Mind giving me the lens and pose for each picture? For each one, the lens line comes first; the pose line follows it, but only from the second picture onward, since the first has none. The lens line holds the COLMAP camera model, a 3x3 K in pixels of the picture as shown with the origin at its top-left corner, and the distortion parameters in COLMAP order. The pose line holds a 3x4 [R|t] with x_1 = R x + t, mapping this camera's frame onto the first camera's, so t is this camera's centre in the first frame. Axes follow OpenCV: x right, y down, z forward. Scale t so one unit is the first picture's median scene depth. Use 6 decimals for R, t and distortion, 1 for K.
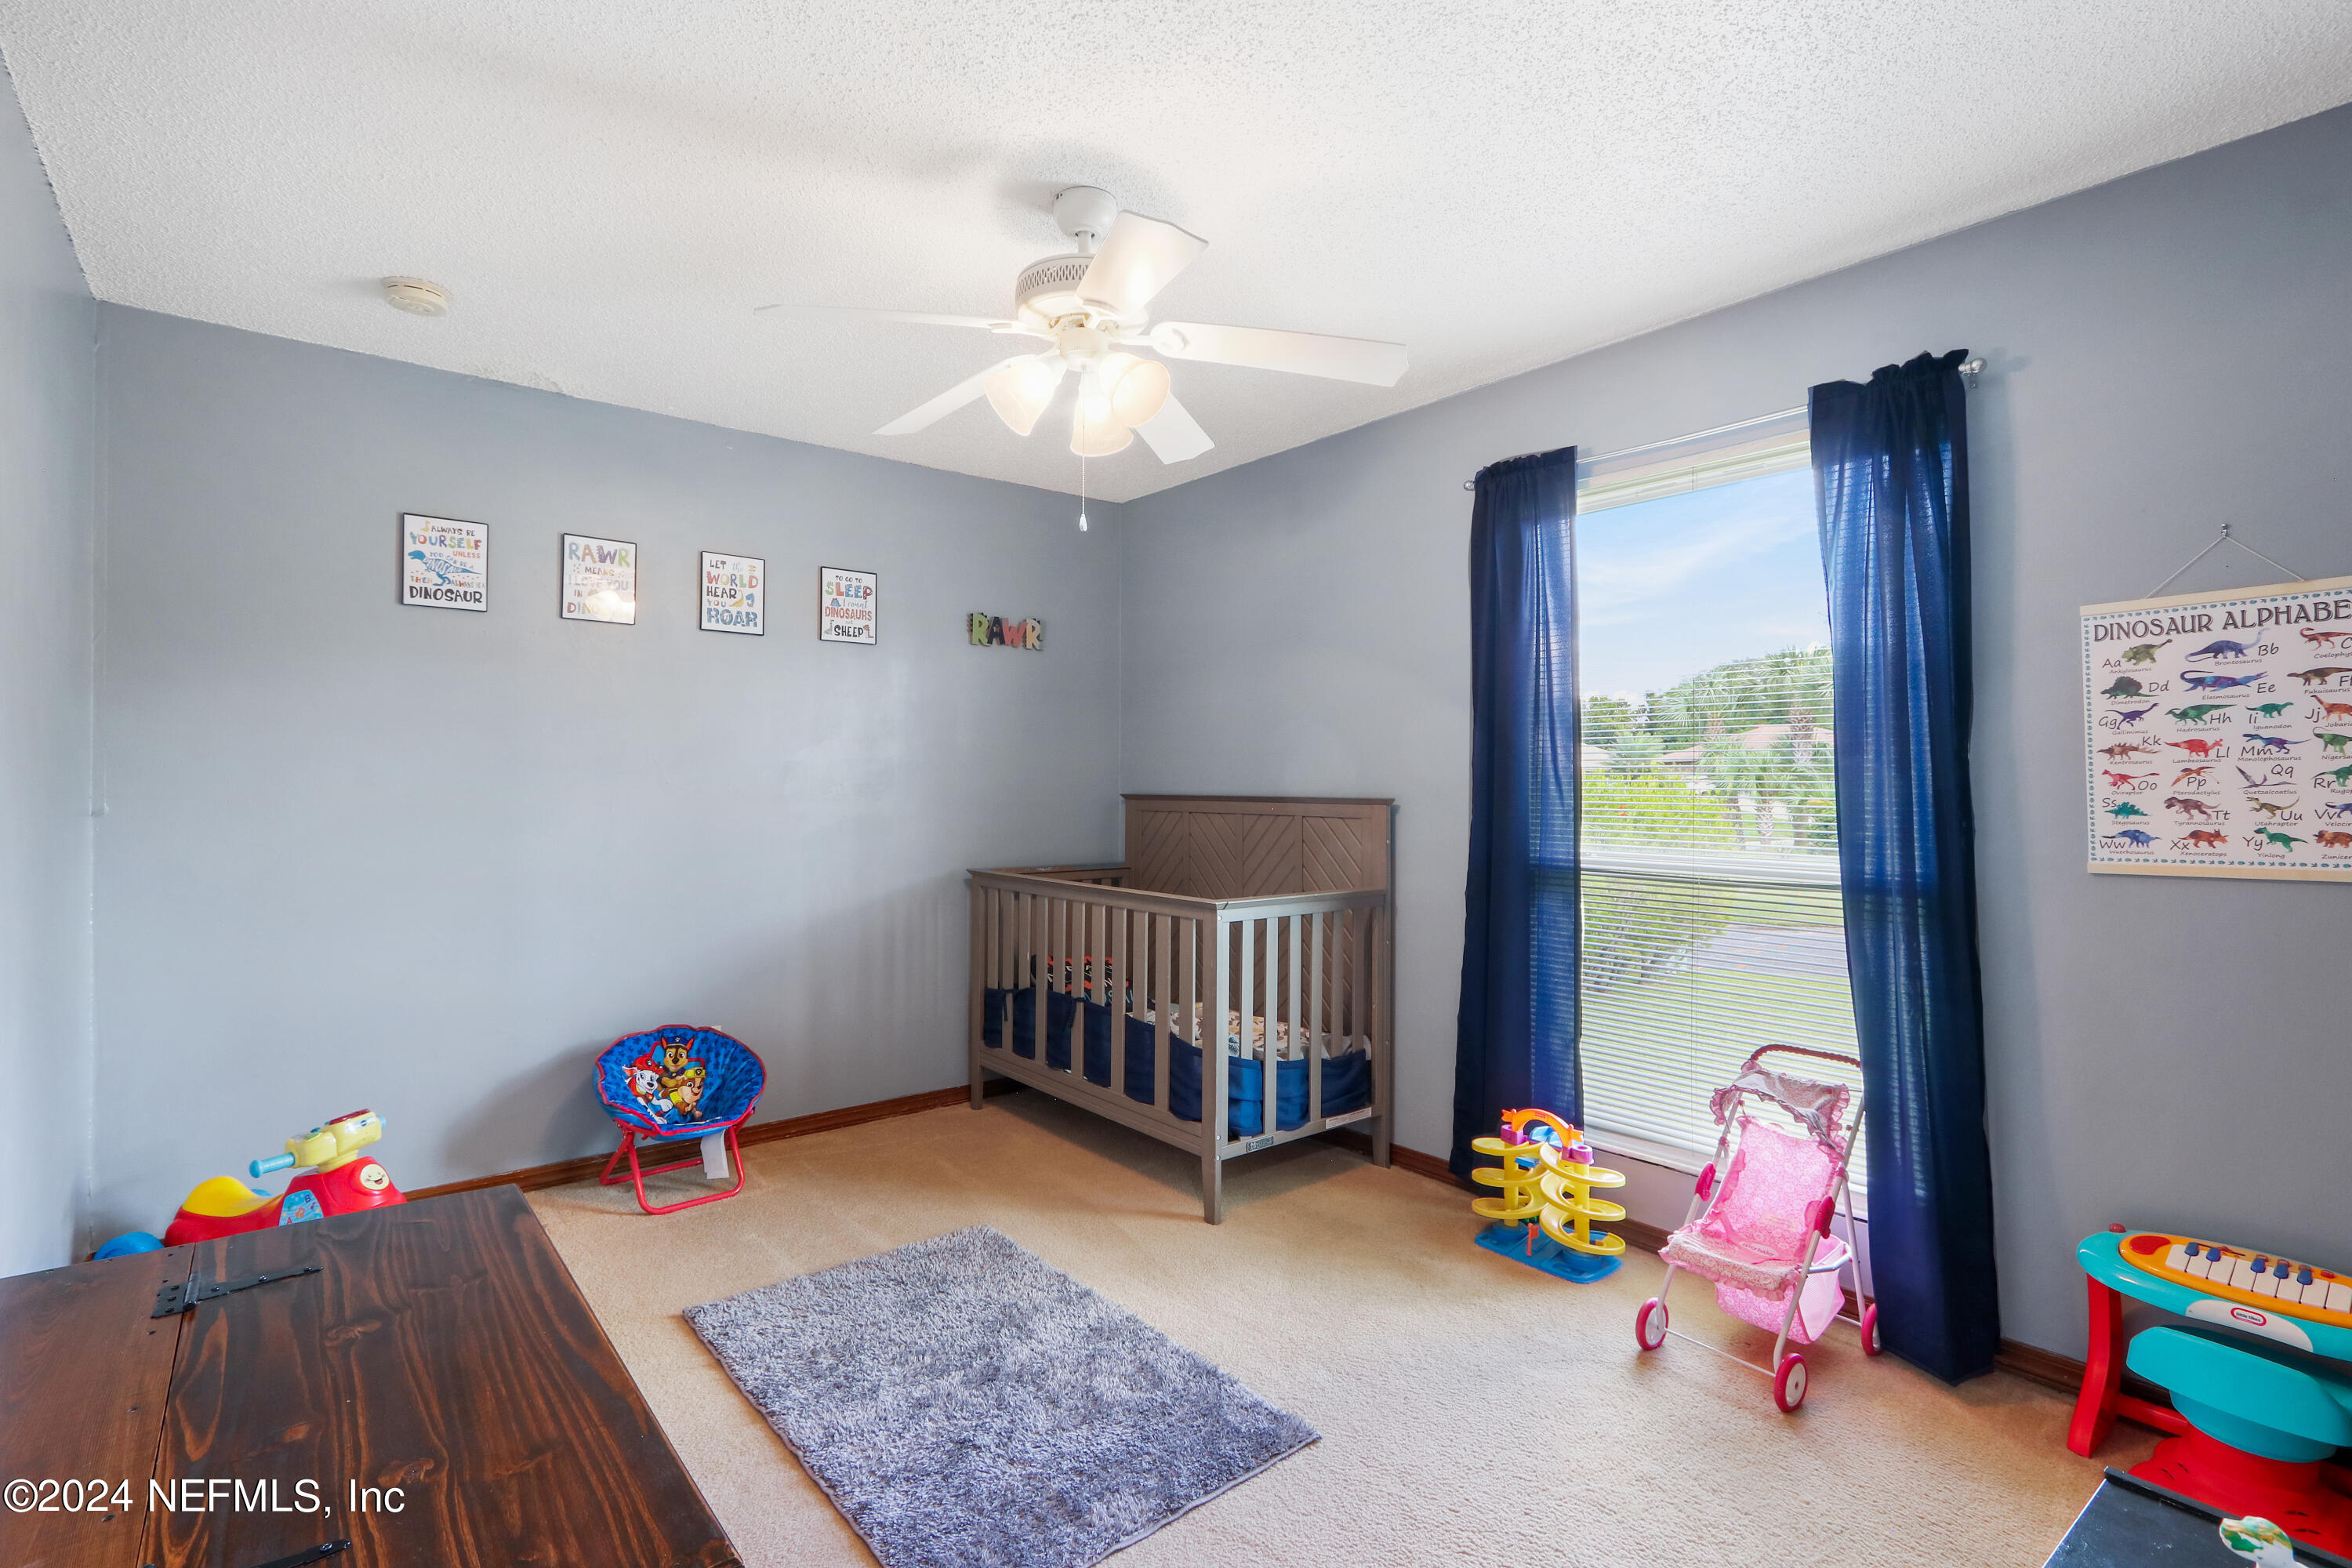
lens RADIAL K [[1109.4, 0, 1170.4], [0, 1109.4, 776.1], [0, 0, 1]] dist [-0.011718, 0.004328]
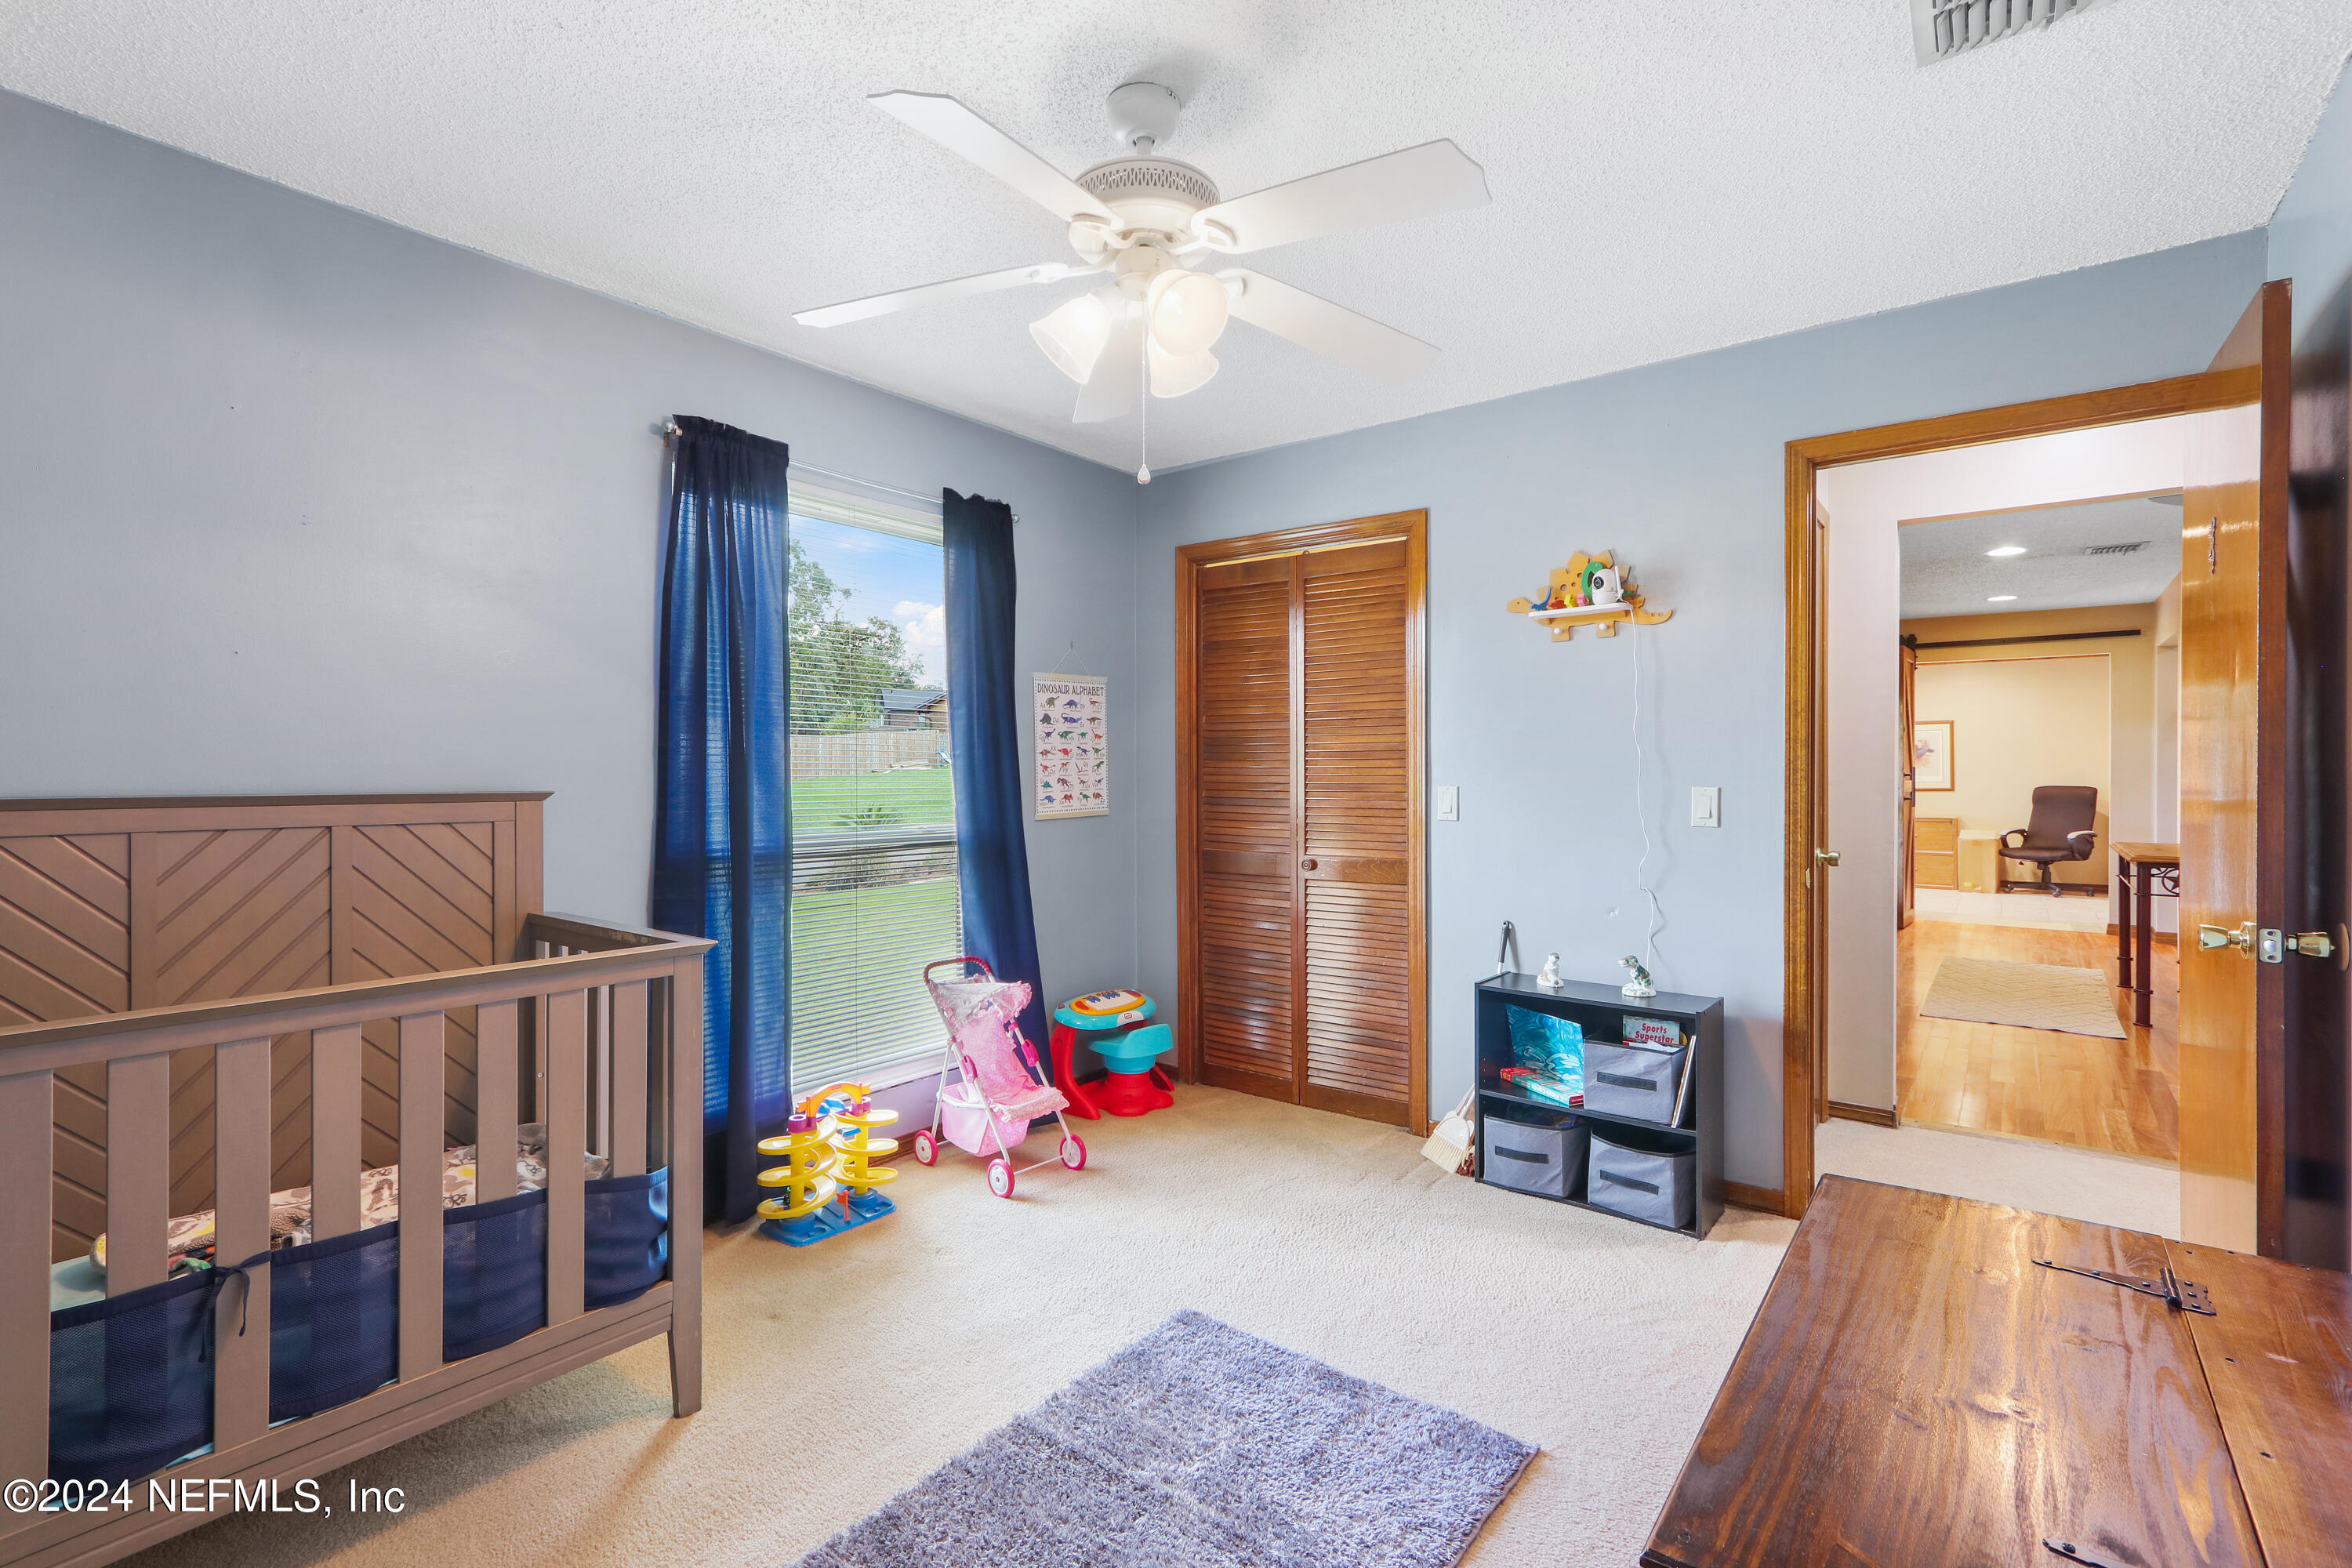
lens RADIAL K [[1109.4, 0, 1168.3], [0, 1109.4, 775.2], [0, 0, 1]] dist [-0.011718, 0.004328]
pose [[-0.249585, -0.003106, 0.968348, -0.994182], [-0.005054, 0.999985, 0.001905, 0.009743], [-0.968340, -0.004418, -0.249597, 1.259810]]
